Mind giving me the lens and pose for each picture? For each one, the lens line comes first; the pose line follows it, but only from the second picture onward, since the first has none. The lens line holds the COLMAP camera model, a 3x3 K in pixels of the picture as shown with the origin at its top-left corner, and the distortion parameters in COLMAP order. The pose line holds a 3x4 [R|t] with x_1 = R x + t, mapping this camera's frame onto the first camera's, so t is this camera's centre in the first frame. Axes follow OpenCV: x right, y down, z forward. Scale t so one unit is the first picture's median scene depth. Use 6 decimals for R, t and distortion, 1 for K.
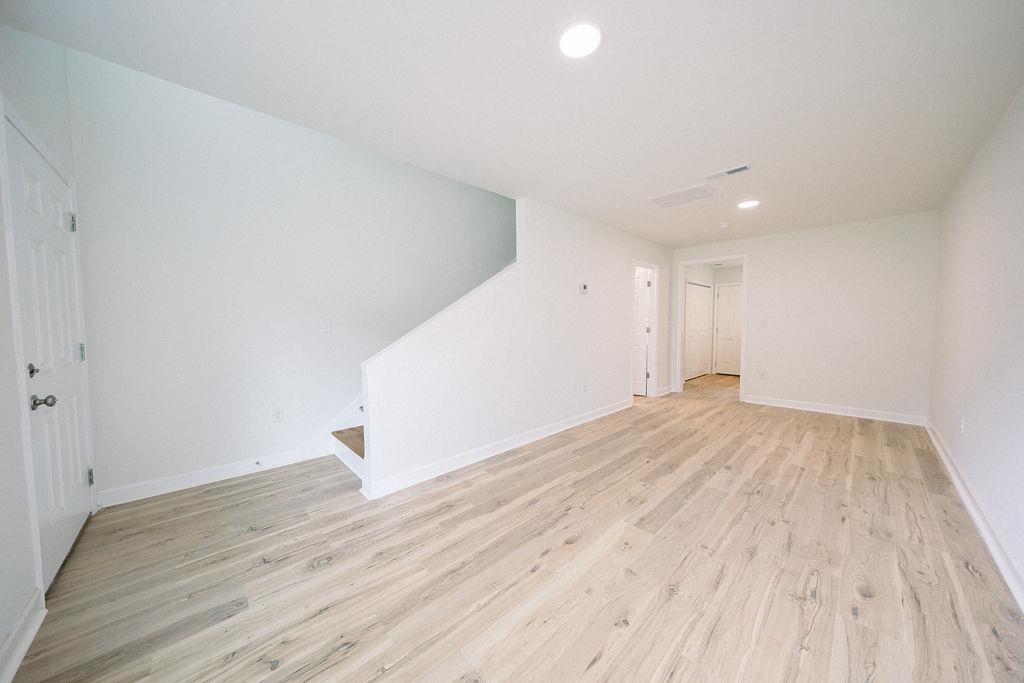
lens RADIAL K [[340.0, 0, 512.0], [0, 340.0, 341.5], [0, 0, 1]] dist [-0.009110, -0.000003]
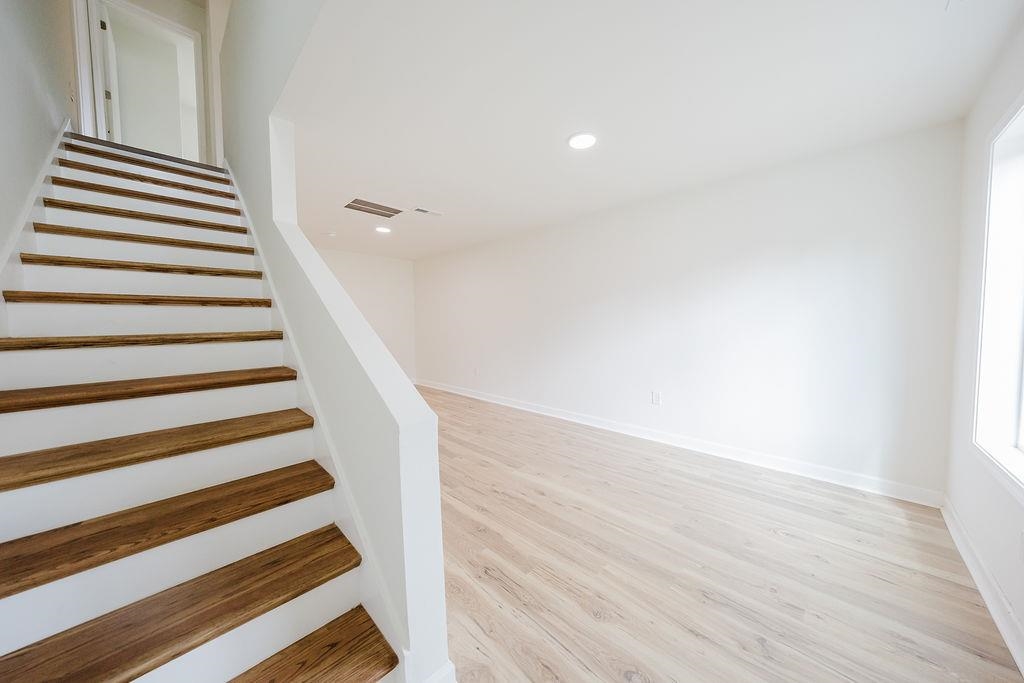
lens RADIAL K [[340.0, 0, 512.0], [0, 340.0, 341.5], [0, 0, 1]] dist [-0.009110, -0.000003]
pose [[-0.041525, -0.055314, 0.997605, -1.050449], [0.068199, 0.995981, 0.058062, -0.060334], [-0.996807, 0.070447, -0.037586, 1.098382]]
